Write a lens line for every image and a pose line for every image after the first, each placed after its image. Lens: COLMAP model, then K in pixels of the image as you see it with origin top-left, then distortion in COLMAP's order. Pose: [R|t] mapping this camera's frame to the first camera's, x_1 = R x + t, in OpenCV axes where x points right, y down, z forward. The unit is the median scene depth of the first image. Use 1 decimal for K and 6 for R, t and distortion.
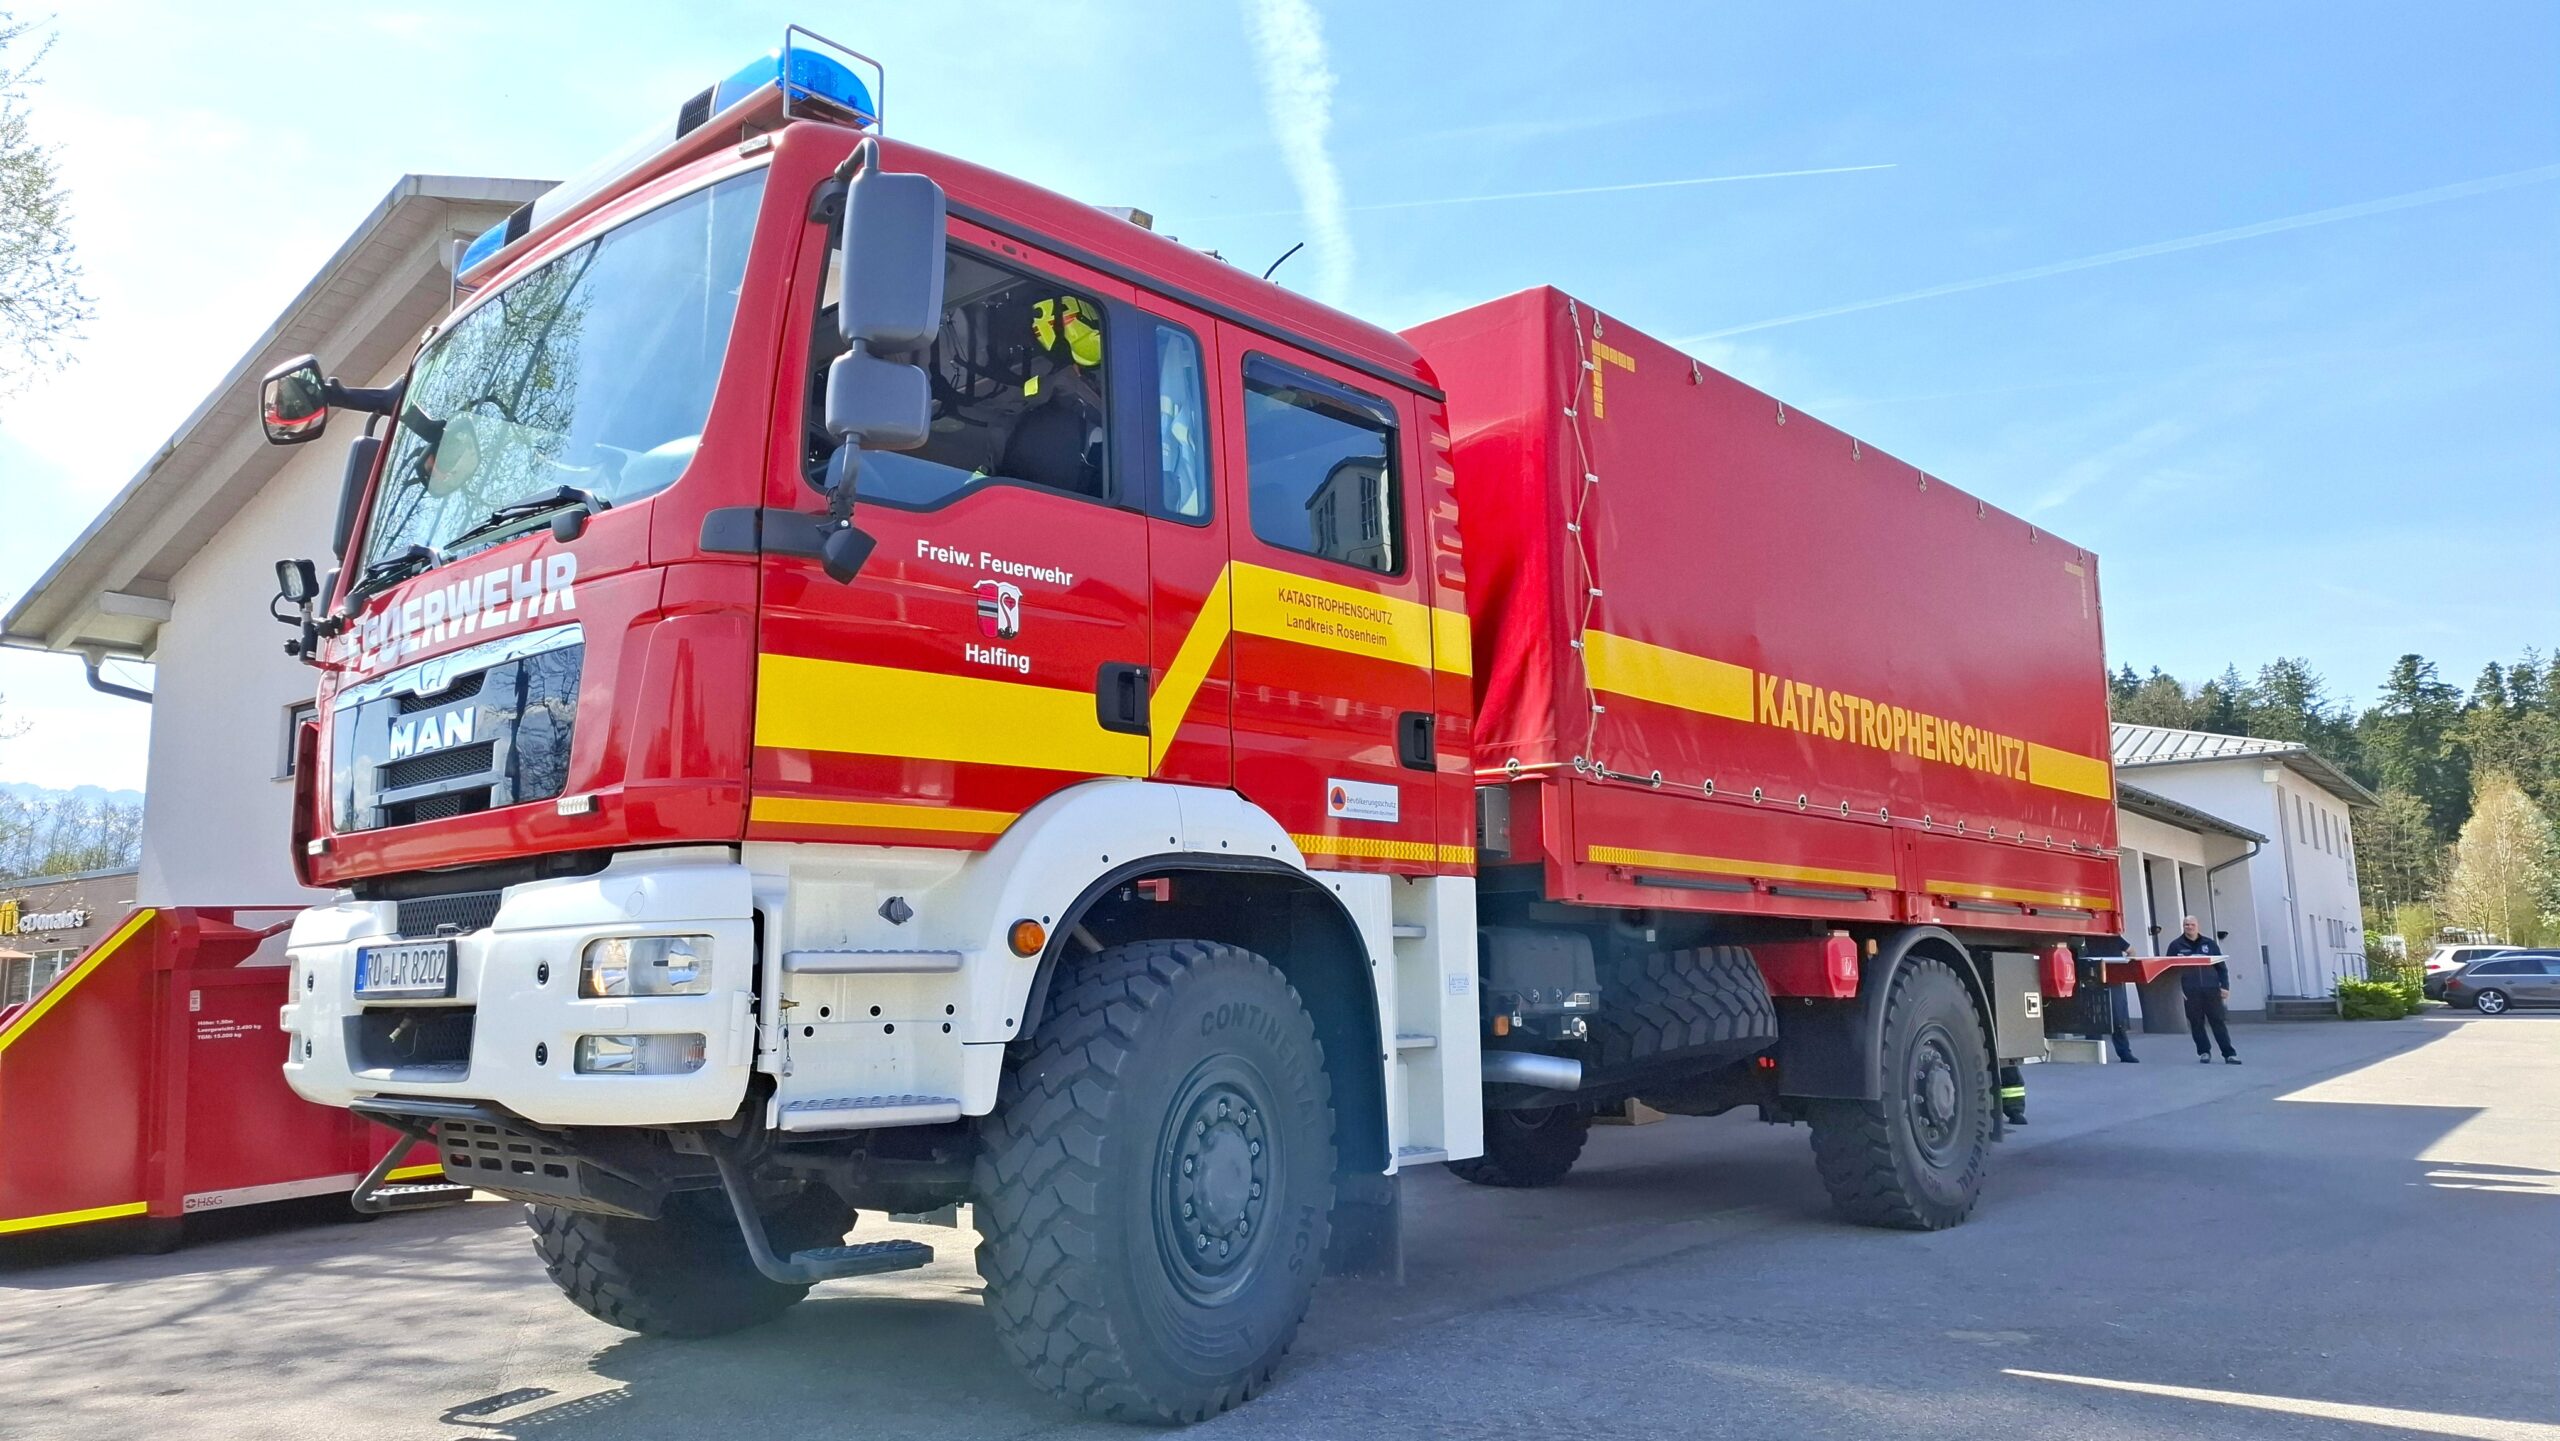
lens RADIAL K [[1825.6, 0, 1277.8], [0, 1825.6, 714.6], [0, 0, 1]] dist [0.020257, -0.006977]
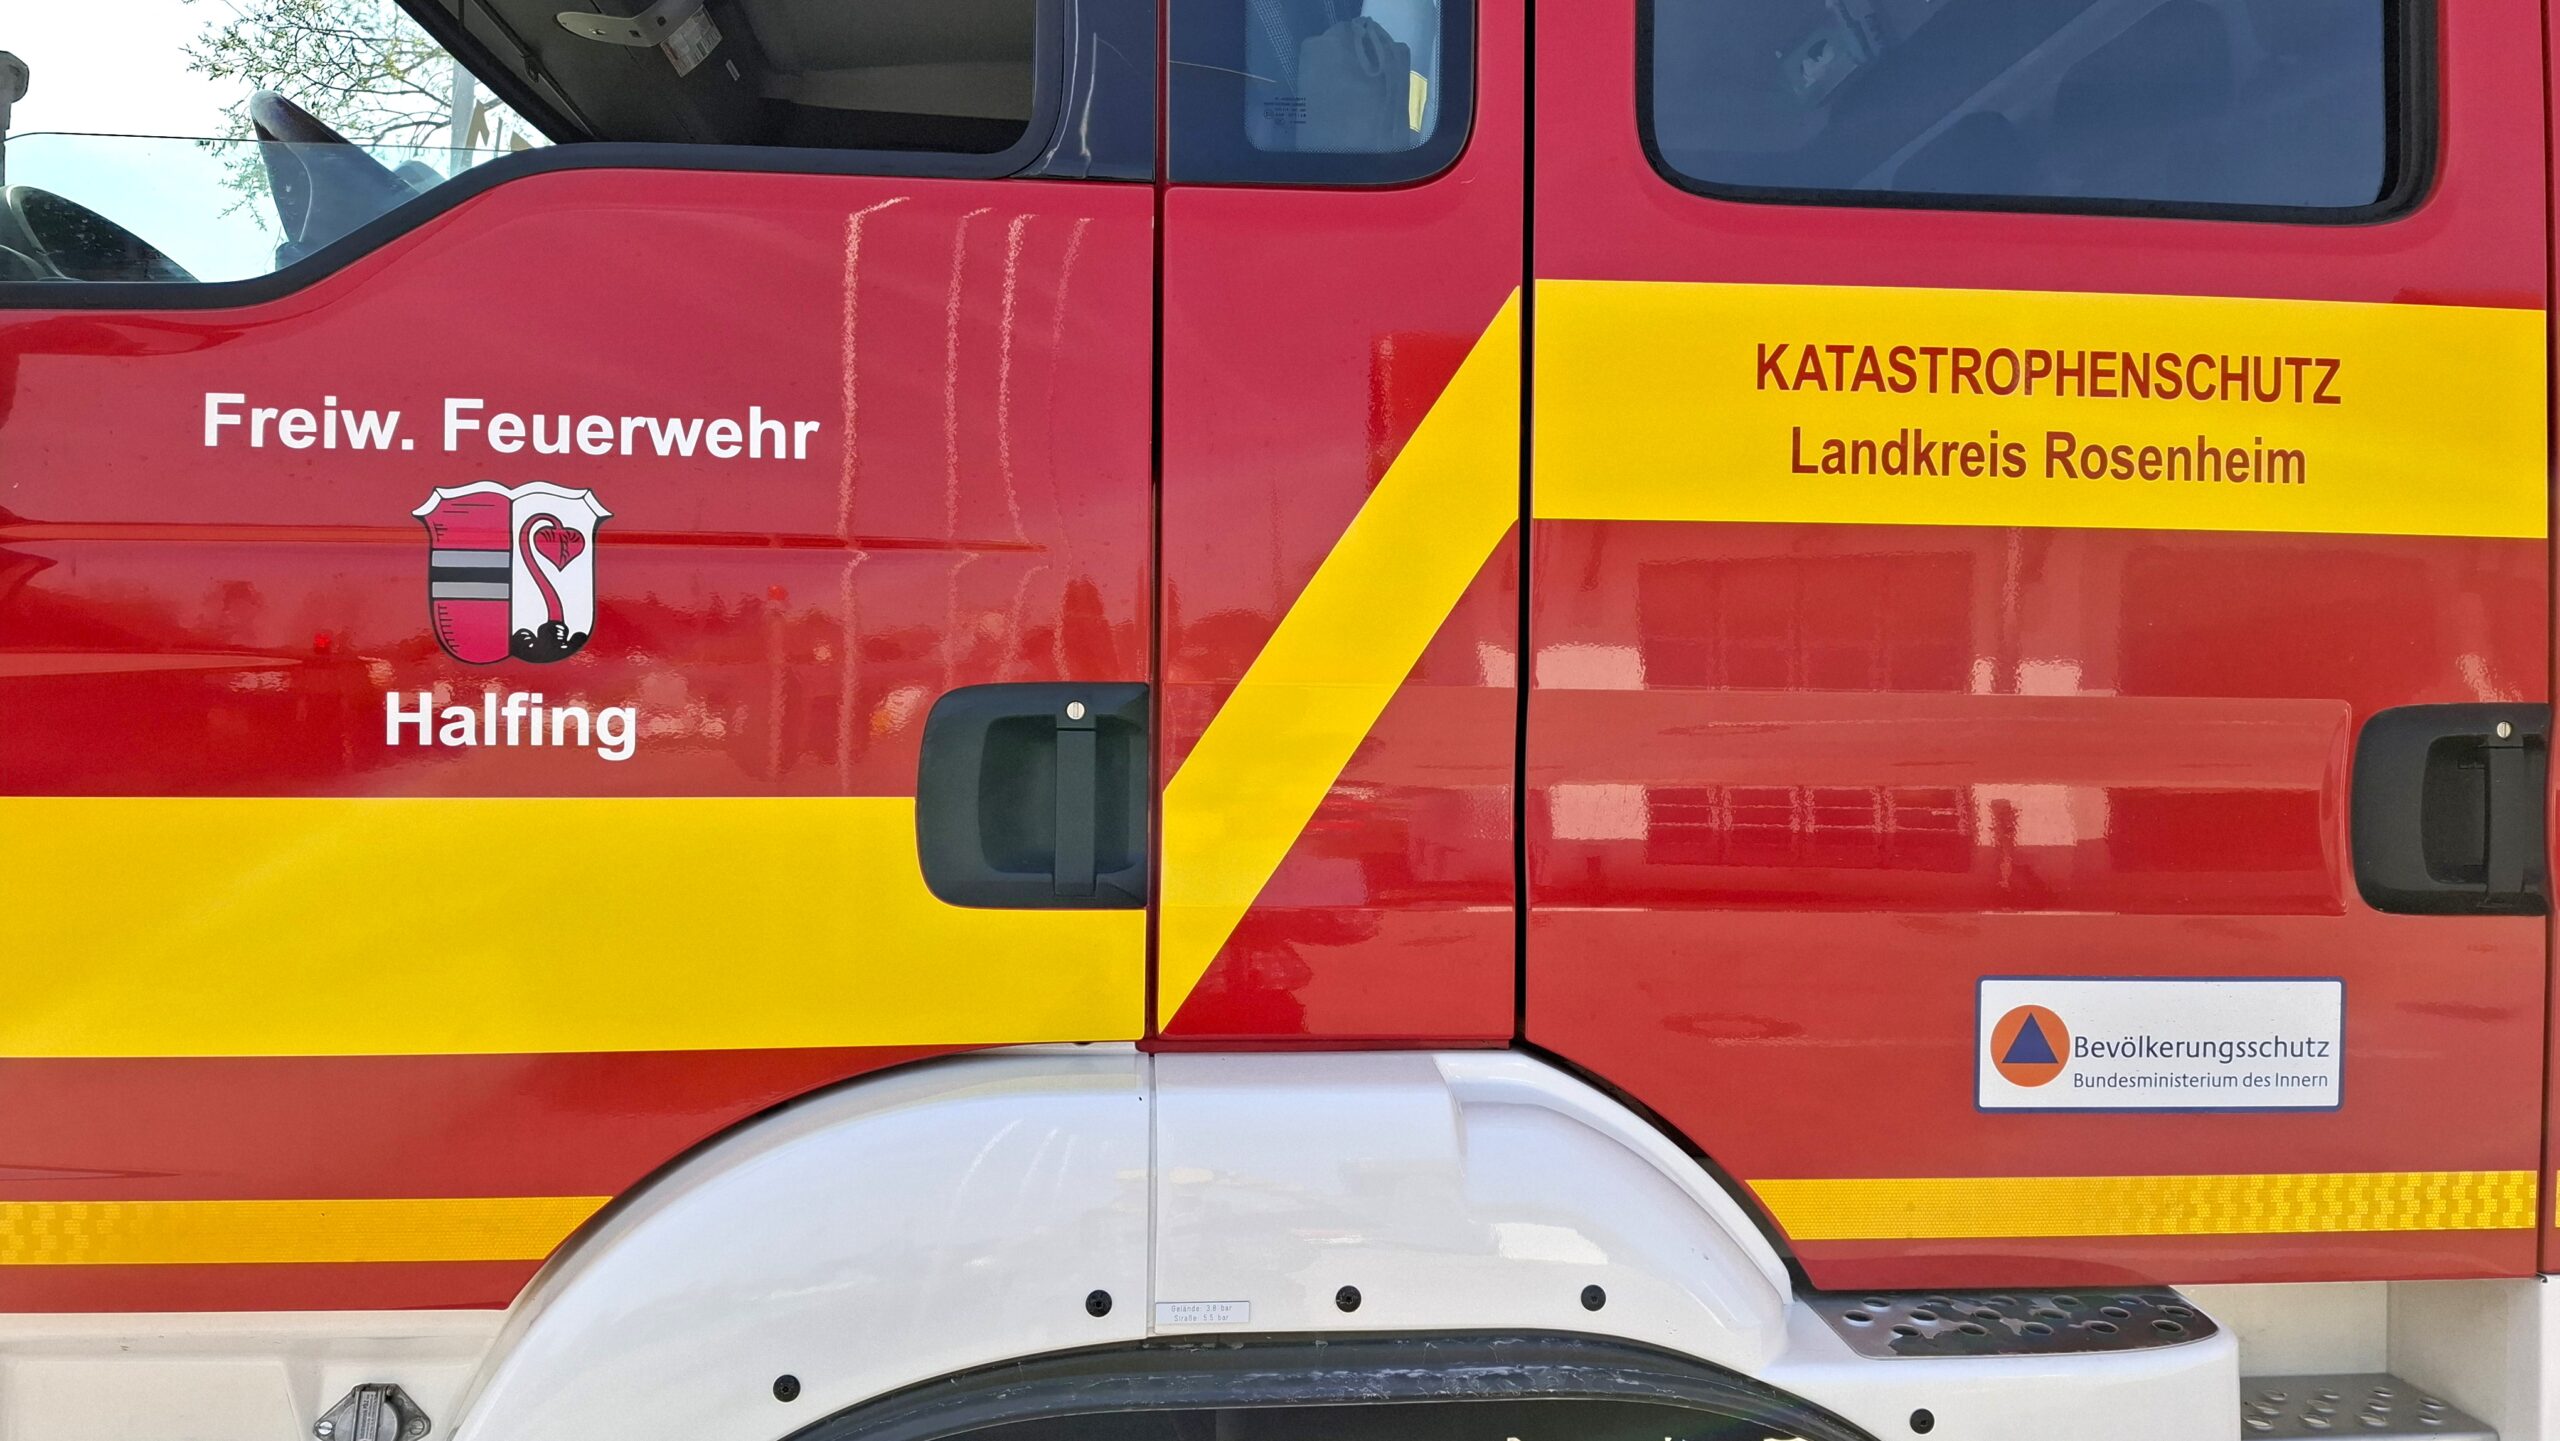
lens RADIAL K [[1825.6, 0, 1286.3], [0, 1825.6, 738.8], [0, 0, 1]] dist [0.020257, -0.006977]
pose [[0.742610, 0.013389, -0.669590, 0.160056], [0.081052, 0.990655, 0.109699, -0.050581], [0.664801, -0.135735, 0.734585, 0.816052]]
